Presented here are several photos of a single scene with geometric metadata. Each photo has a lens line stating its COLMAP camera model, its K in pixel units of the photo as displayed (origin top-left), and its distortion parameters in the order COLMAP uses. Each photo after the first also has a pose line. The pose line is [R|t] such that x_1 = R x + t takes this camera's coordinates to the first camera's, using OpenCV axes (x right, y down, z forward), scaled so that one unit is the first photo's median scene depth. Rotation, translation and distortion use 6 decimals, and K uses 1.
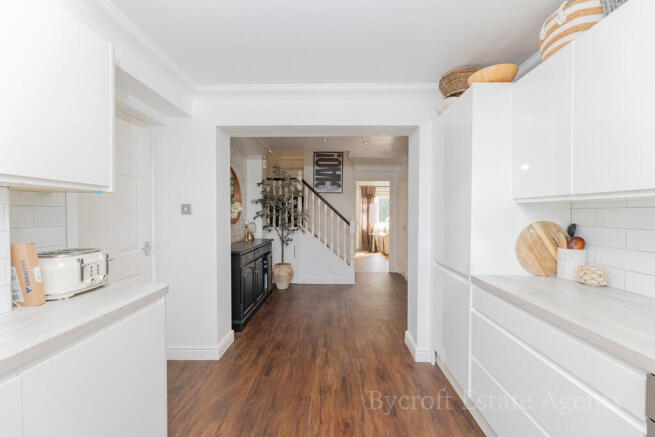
lens RADIAL K [[273.2, 0, 327.5], [0, 273.2, 218.5], [0, 0, 1]] dist [-0.000715, -0.000038]
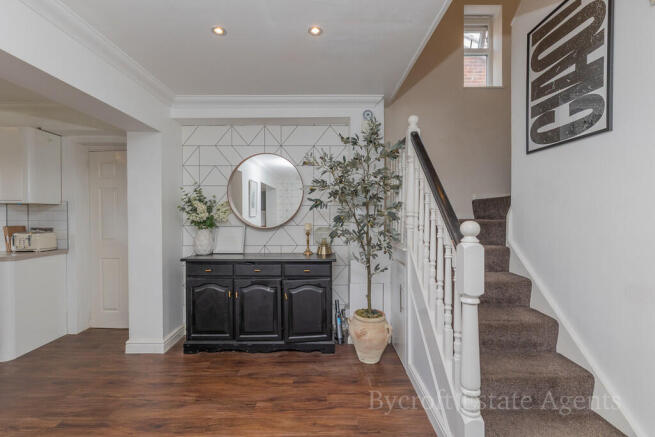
lens RADIAL K [[291.3, 0, 327.5], [0, 291.3, 218.5], [0, 0, 1]] dist [0.000385, 0.000127]
pose [[0.017961, 0.011122, -0.999777, 0.379132], [-0.017893, 0.999782, 0.010801, -0.014302], [0.999679, 0.017695, 0.018156, 0.904666]]
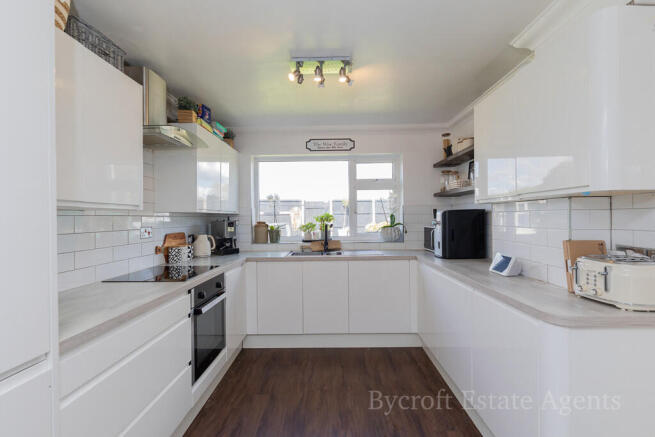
lens RADIAL K [[315.0, 0, 327.5], [0, 315.0, 218.5], [0, 0, 1]] dist [0.000010, -0.000041]
pose [[-0.999966, 0.006772, -0.004655, 0.010302], [0.006651, 0.999651, 0.025548, -0.012563], [0.004826, 0.025516, -0.999663, 0.572064]]
